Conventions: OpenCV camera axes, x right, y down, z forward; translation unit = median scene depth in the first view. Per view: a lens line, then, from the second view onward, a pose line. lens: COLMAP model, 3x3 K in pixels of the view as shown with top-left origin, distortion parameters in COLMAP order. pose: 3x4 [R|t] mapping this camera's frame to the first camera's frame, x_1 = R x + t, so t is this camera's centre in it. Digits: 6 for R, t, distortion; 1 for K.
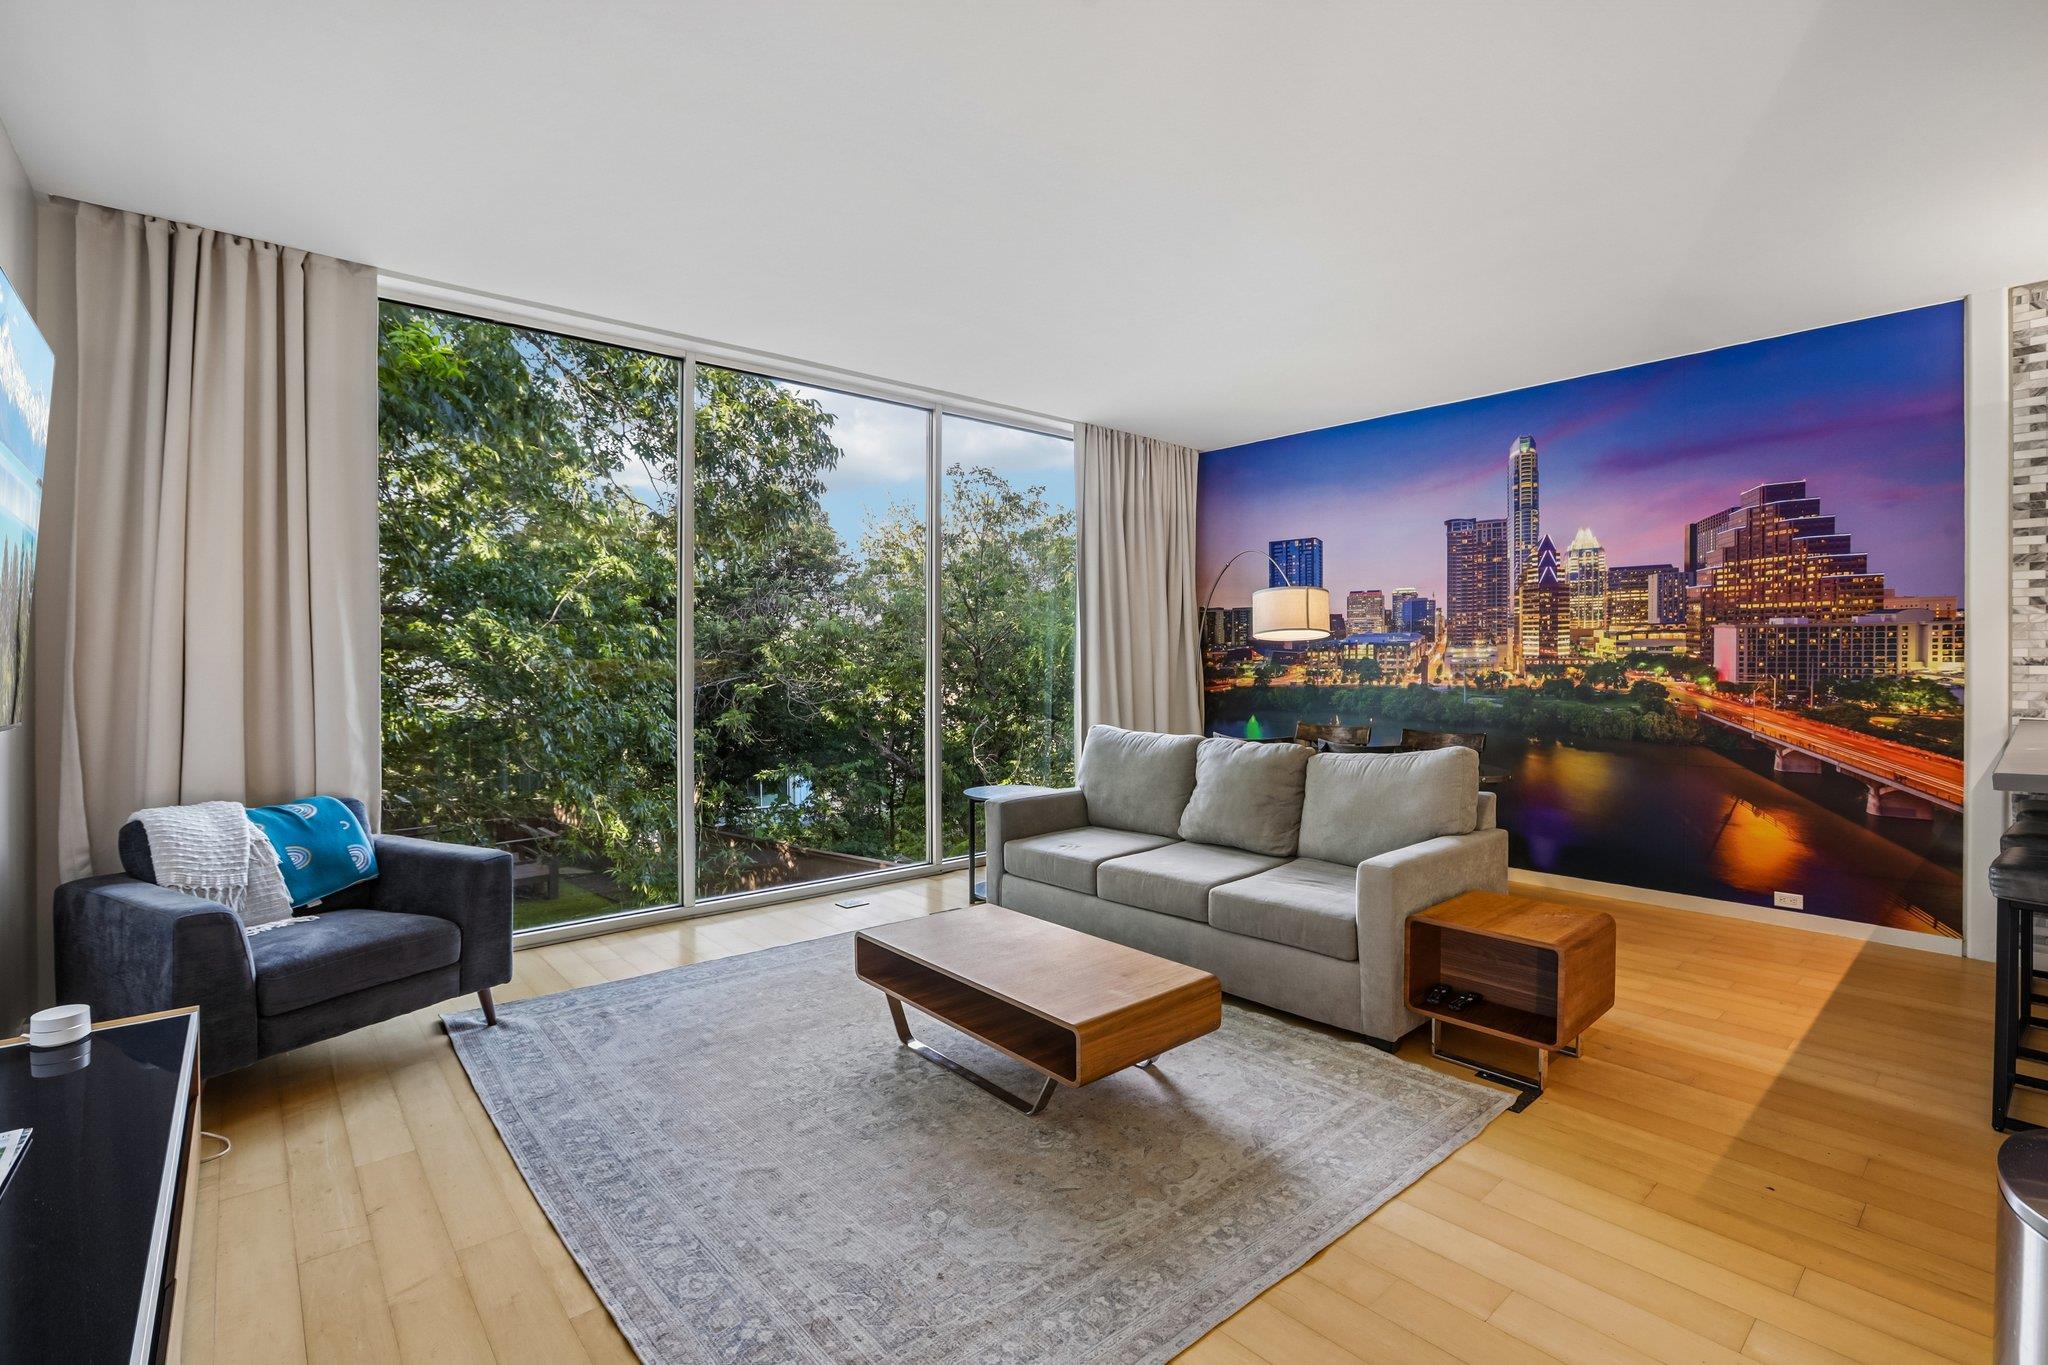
lens RADIAL K [[926.5, 0, 1024.3], [0, 926.5, 672.0], [0, 0, 1]] dist [-0.001618, 0.000053]
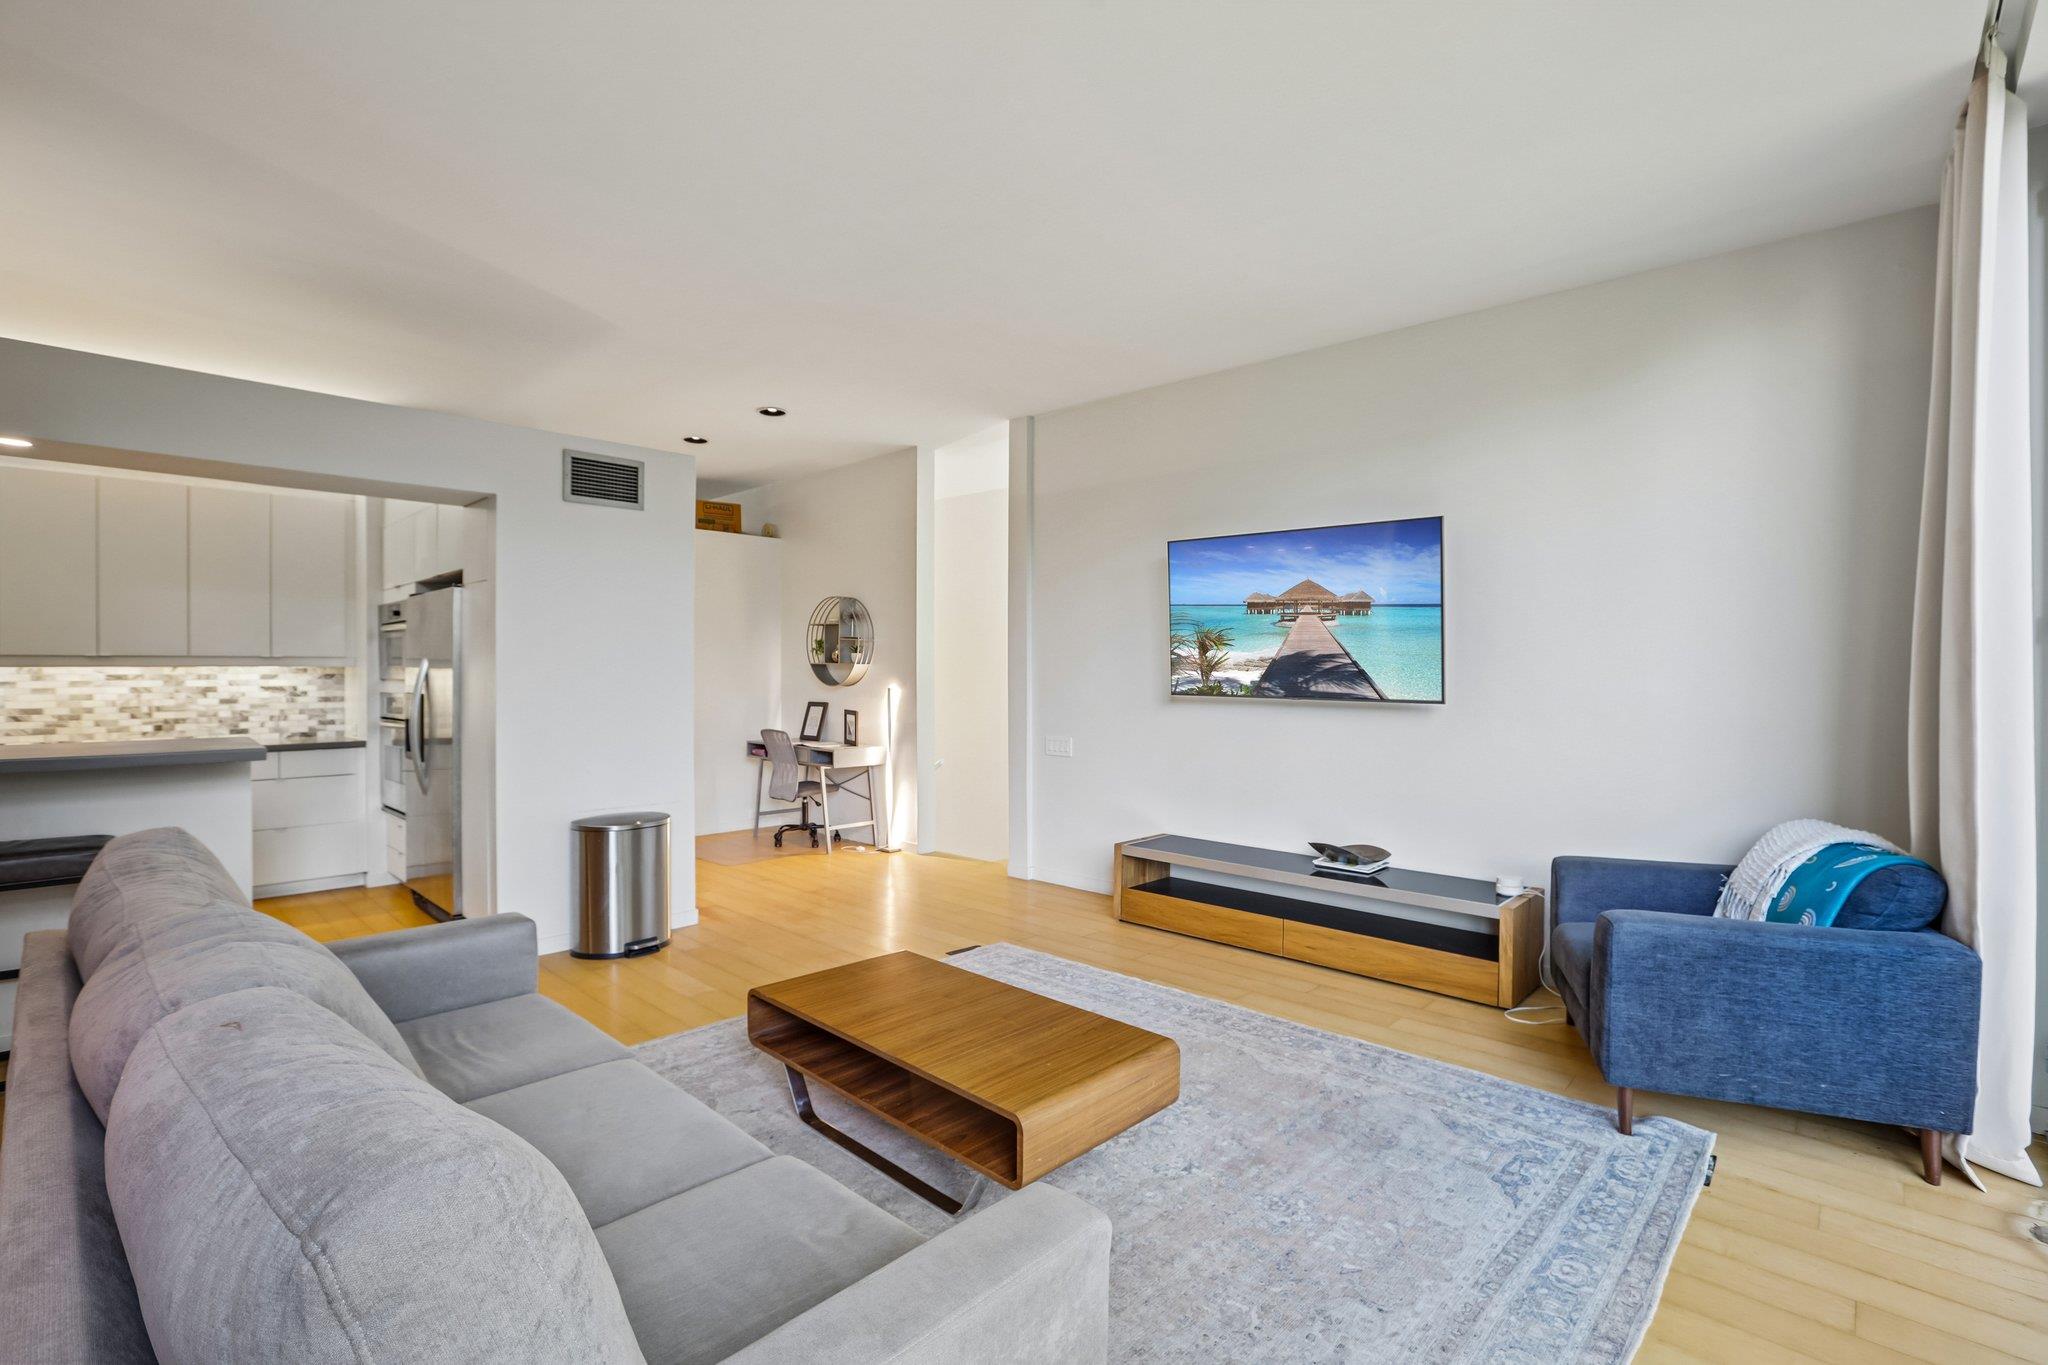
lens RADIAL K [[926.5, 0, 1025.2], [0, 926.5, 675.9], [0, 0, 1]] dist [-0.001618, 0.000053]
pose [[-0.995430, -0.002563, -0.095465, 0.008869], [-0.003795, 0.999912, 0.012728, -0.017731], [0.095424, 0.013032, -0.995351, 1.789425]]
